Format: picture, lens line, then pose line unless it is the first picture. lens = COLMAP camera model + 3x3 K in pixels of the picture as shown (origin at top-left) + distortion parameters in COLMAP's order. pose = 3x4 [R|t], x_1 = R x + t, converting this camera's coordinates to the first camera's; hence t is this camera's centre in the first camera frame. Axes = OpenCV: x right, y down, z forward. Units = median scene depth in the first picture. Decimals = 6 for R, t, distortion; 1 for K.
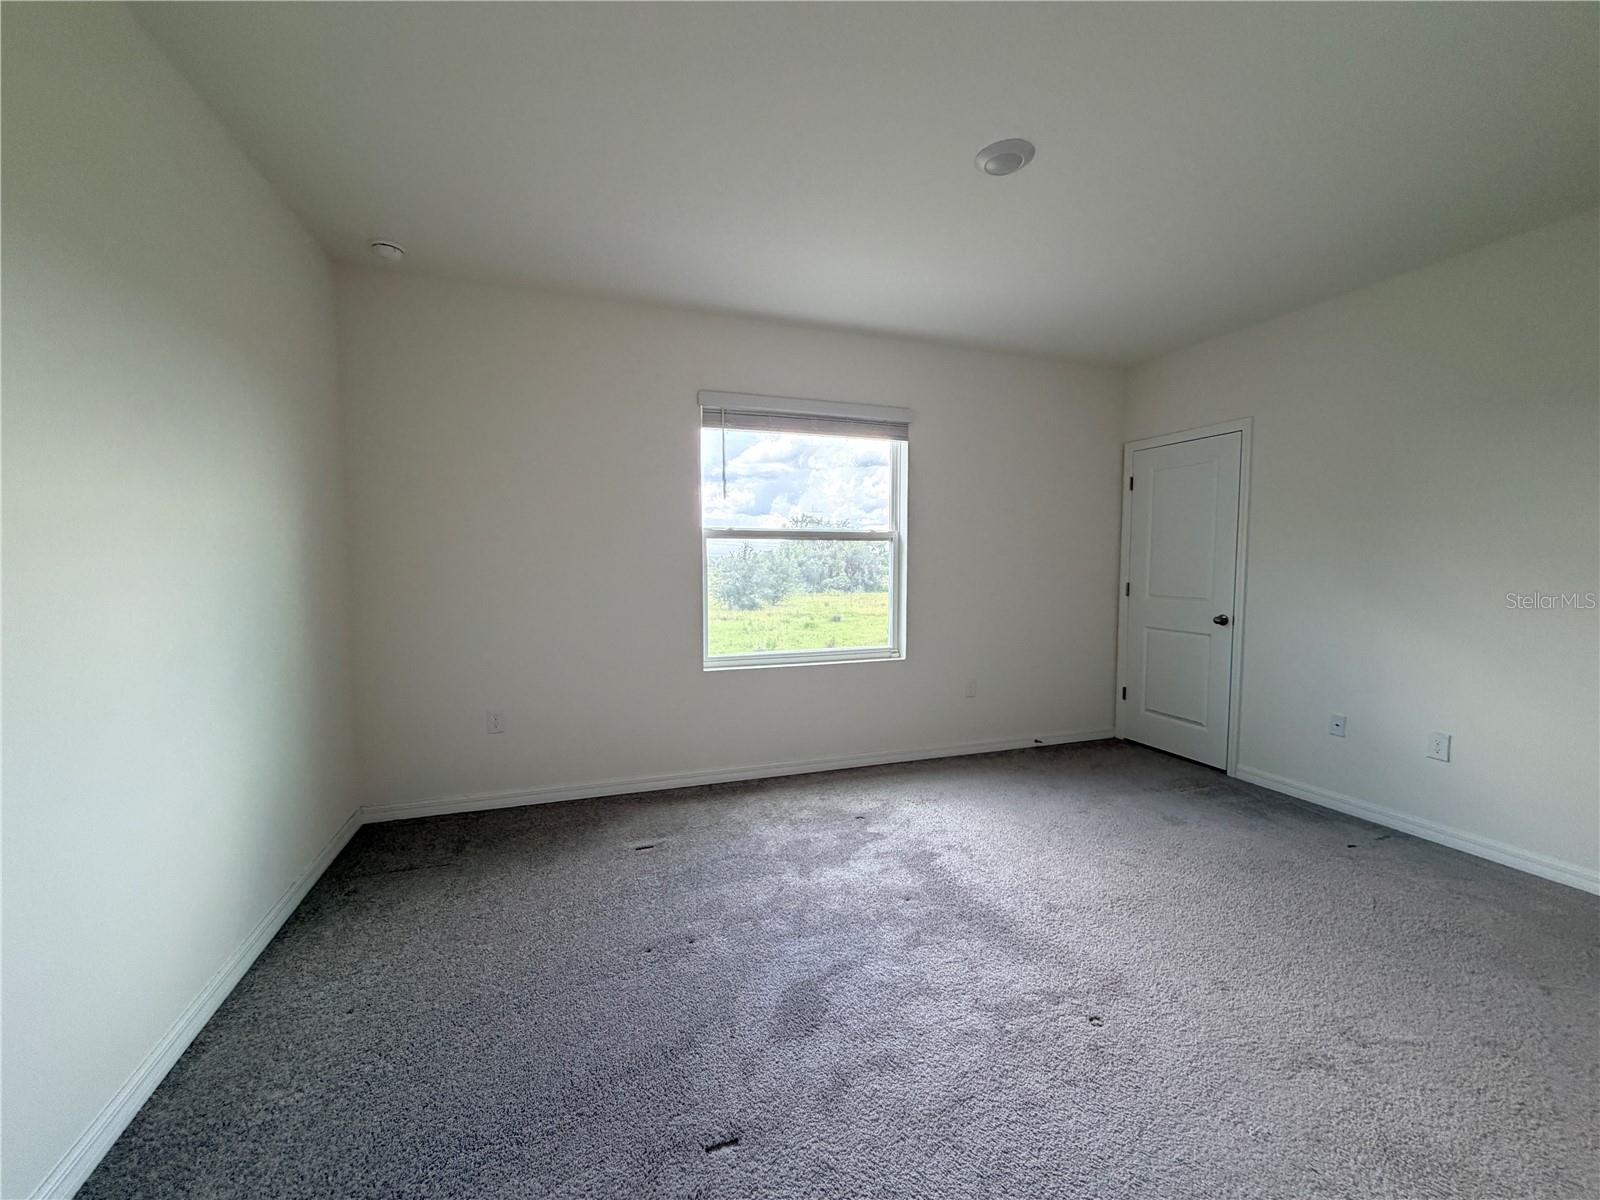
lens RADIAL K [[640.4, 0, 795.4], [0, 640.4, 605.0], [0, 0, 1]] dist [-0.000506, 0.000138]
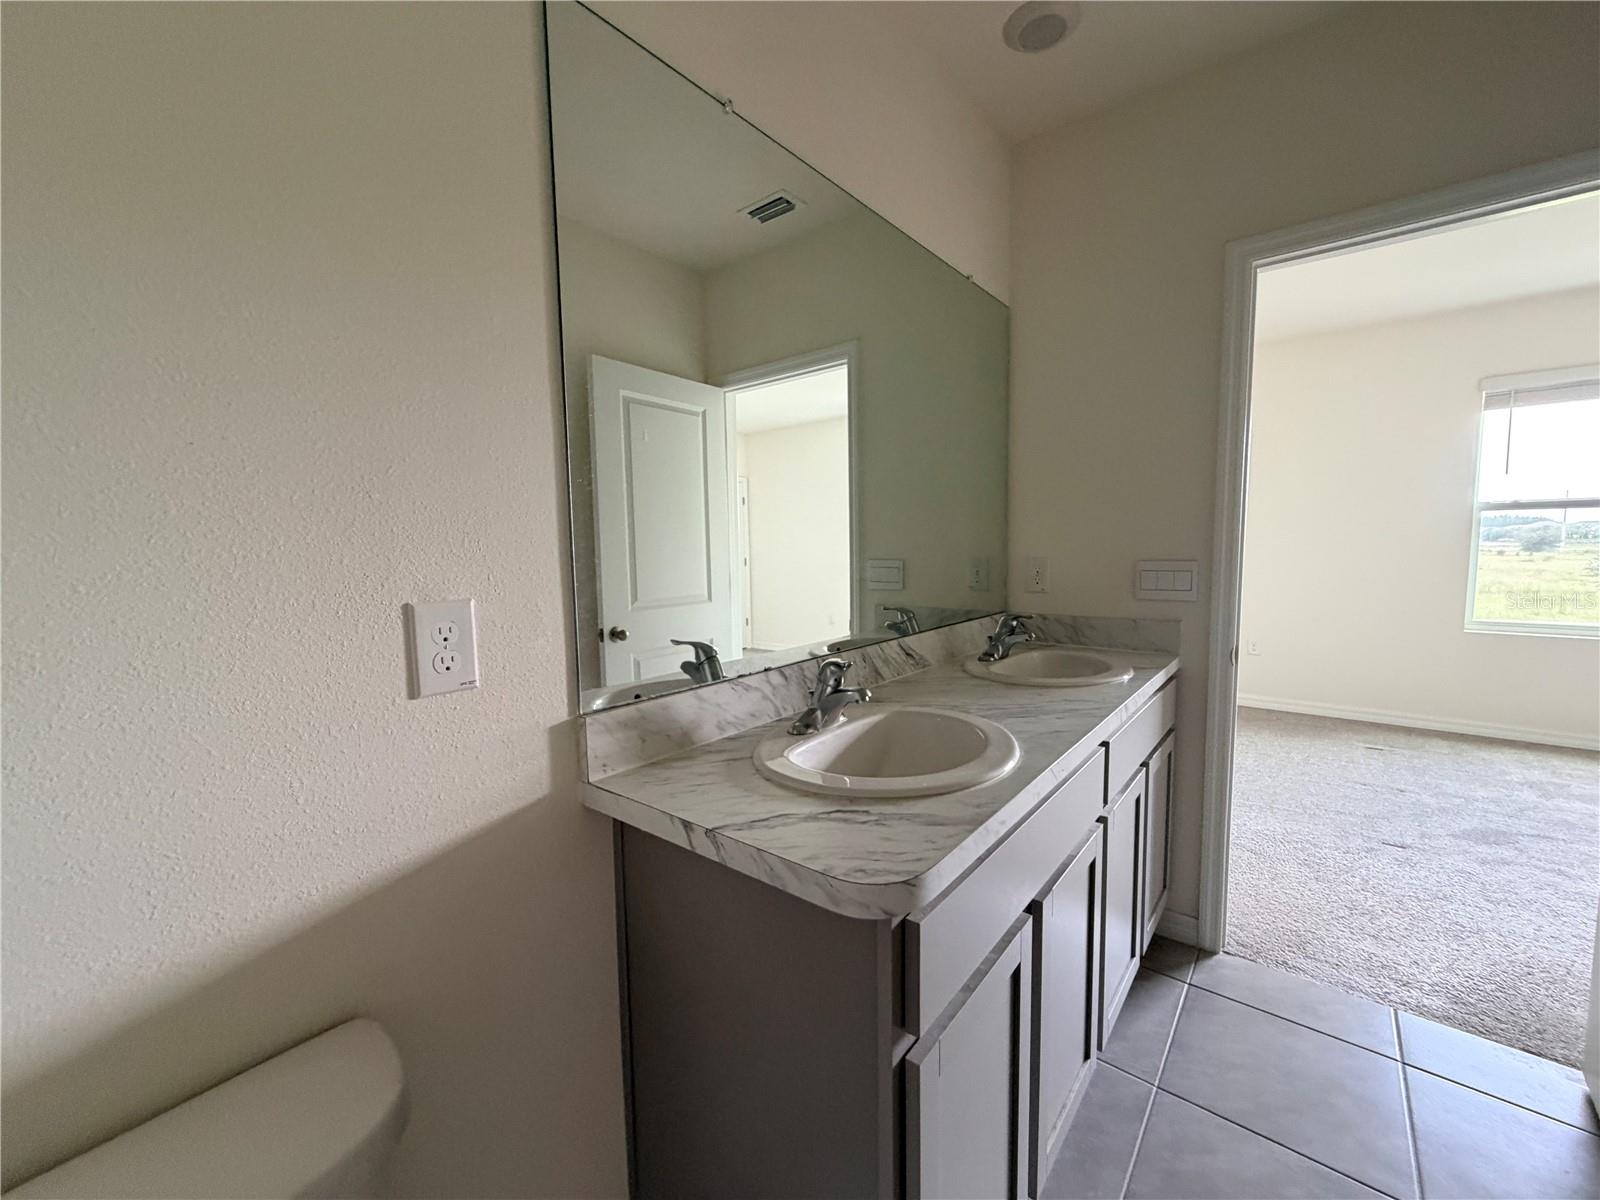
lens RADIAL K [[640.4, 0, 794.0], [0, 640.4, 601.4], [0, 0, 1]] dist [-0.000506, 0.000138]
pose [[0.512667, 0.068682, -0.855836, 0.187246], [-0.040491, 0.997620, 0.055805, 0.031957], [0.857632, 0.006044, 0.514228, -0.514071]]
